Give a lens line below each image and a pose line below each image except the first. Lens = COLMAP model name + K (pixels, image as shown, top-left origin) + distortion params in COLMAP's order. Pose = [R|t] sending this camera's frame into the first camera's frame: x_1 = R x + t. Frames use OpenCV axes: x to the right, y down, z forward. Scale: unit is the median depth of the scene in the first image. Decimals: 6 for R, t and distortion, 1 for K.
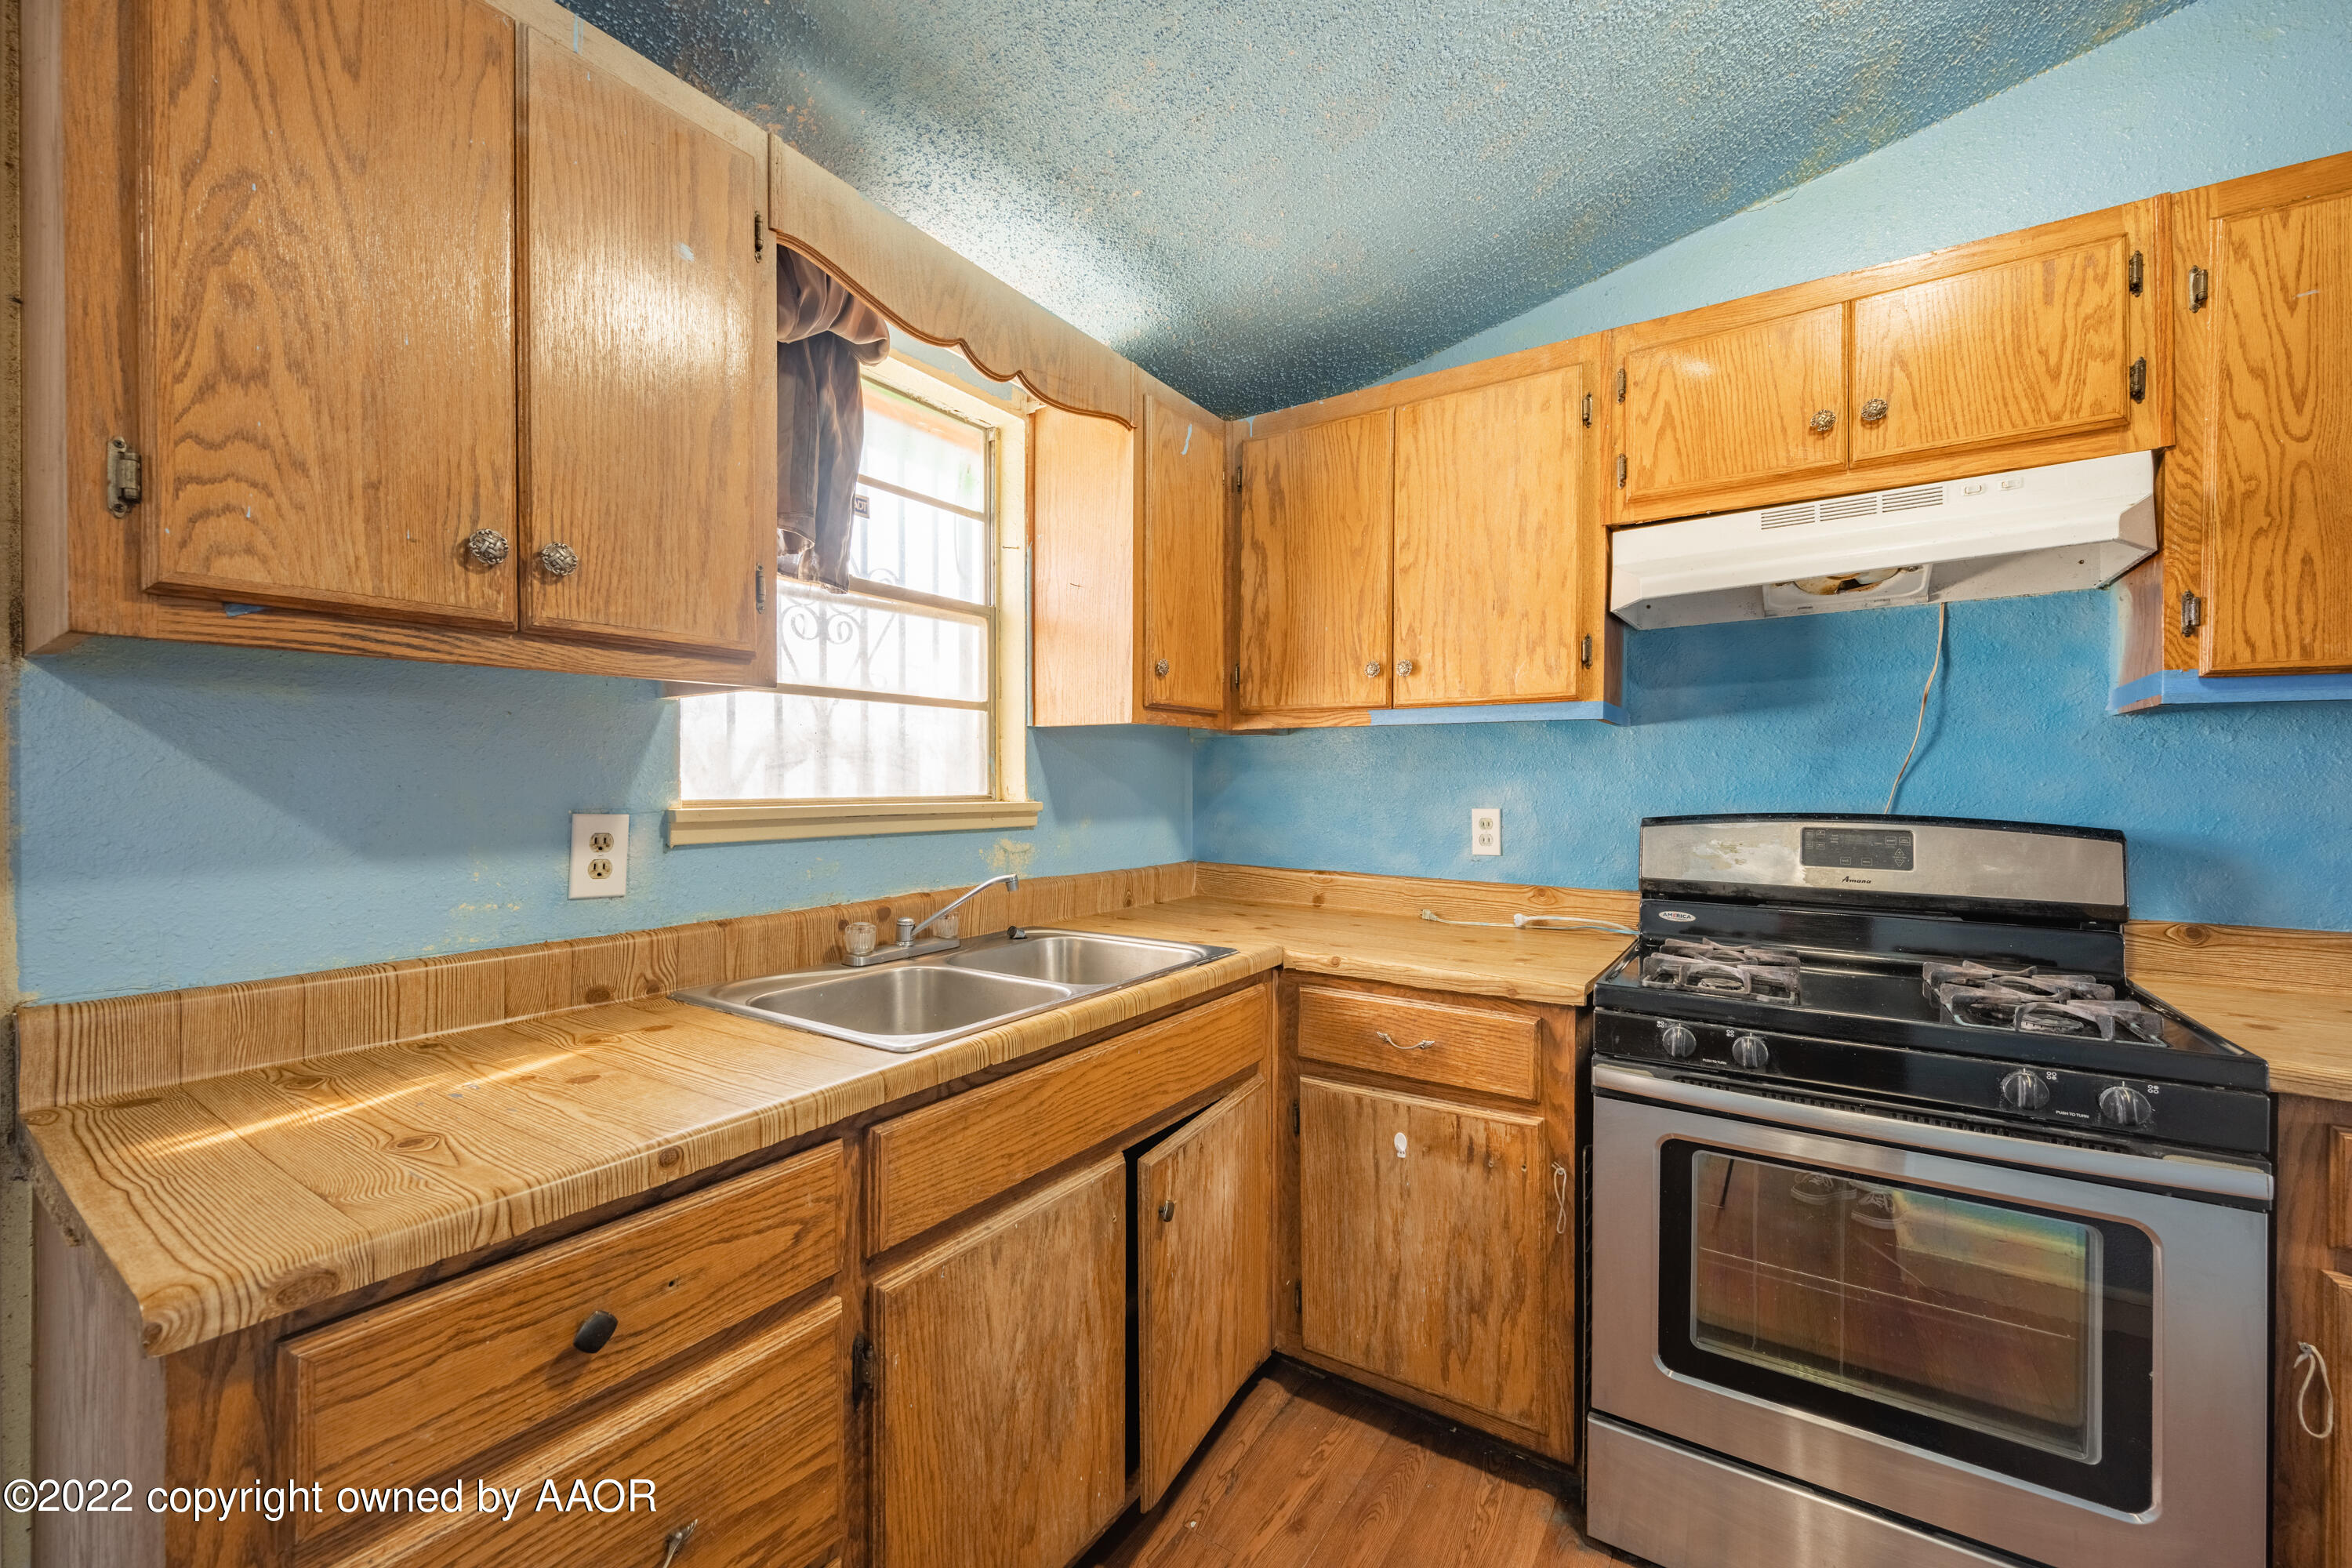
lens RADIAL K [[906.2, 0, 1118.9], [0, 906.2, 782.2], [0, 0, 1]] dist [-0.000505, 0.000121]
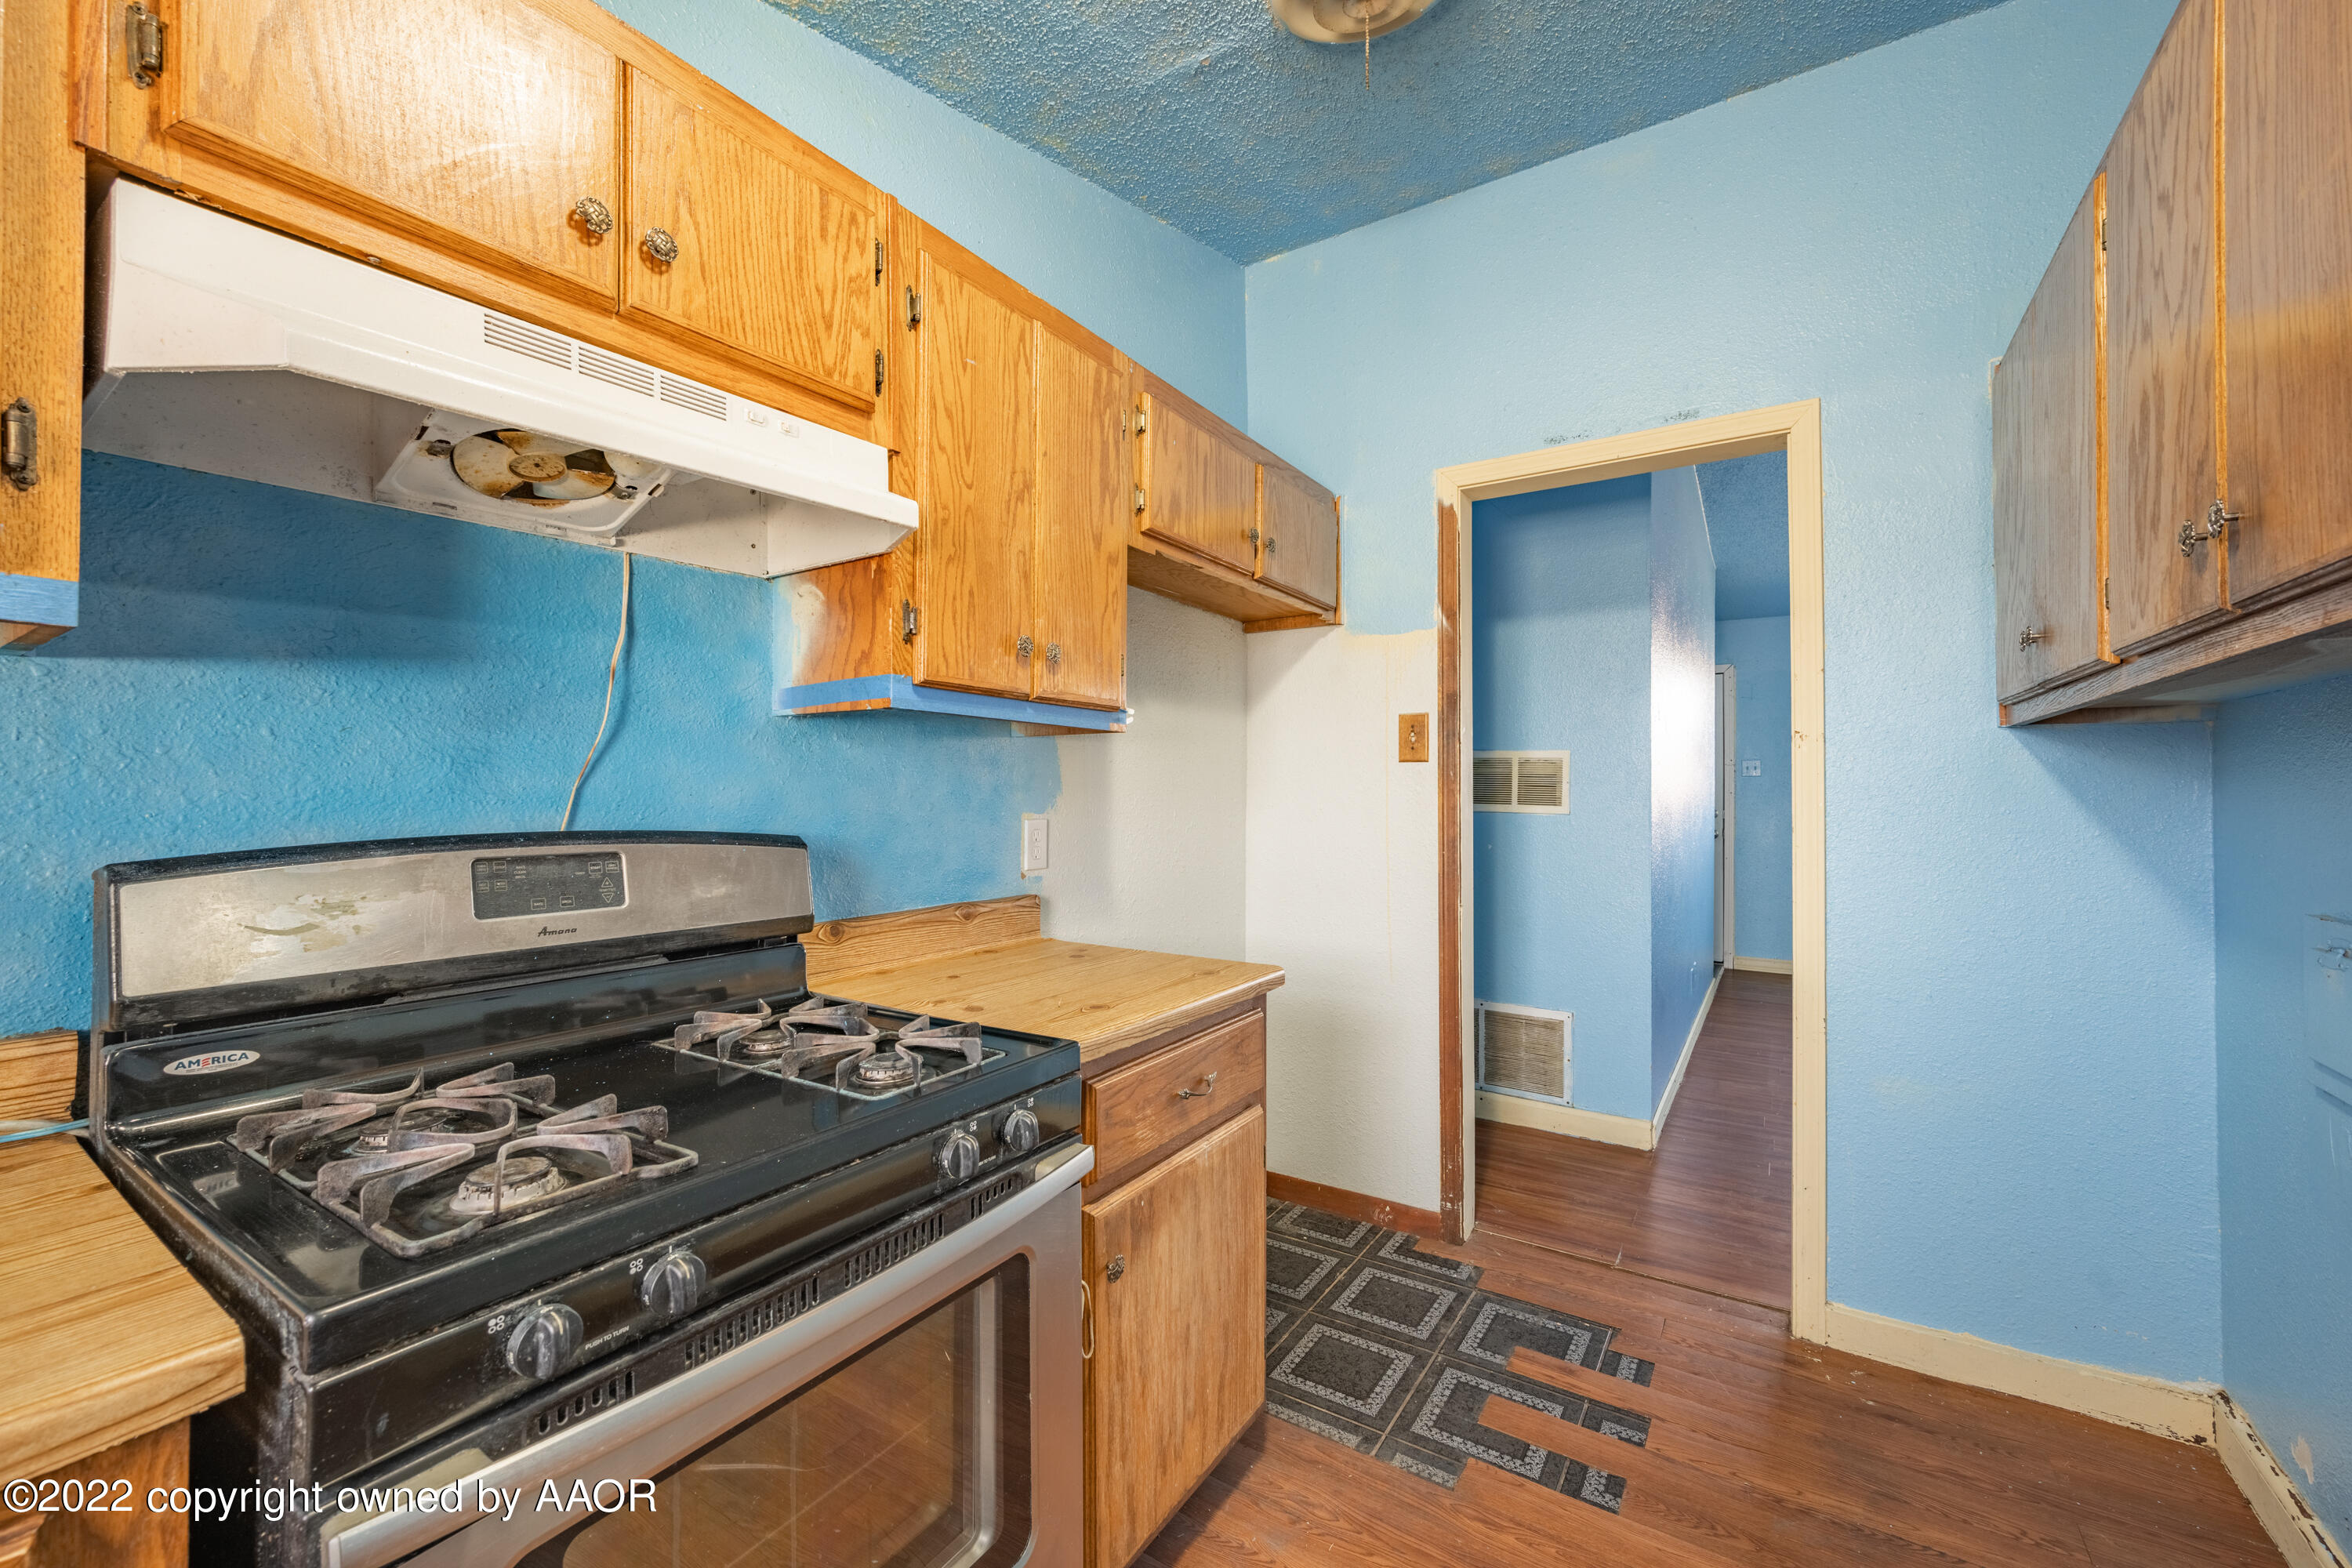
lens RADIAL K [[906.2, 0, 1189.2], [0, 906.2, 786.2], [0, 0, 1]] dist [-0.000505, 0.000121]
pose [[-0.081428, -0.000336, 0.996679, 0.110781], [-0.002155, 0.999998, 0.000161, -0.000793], [-0.996677, -0.002135, -0.081428, 0.630910]]
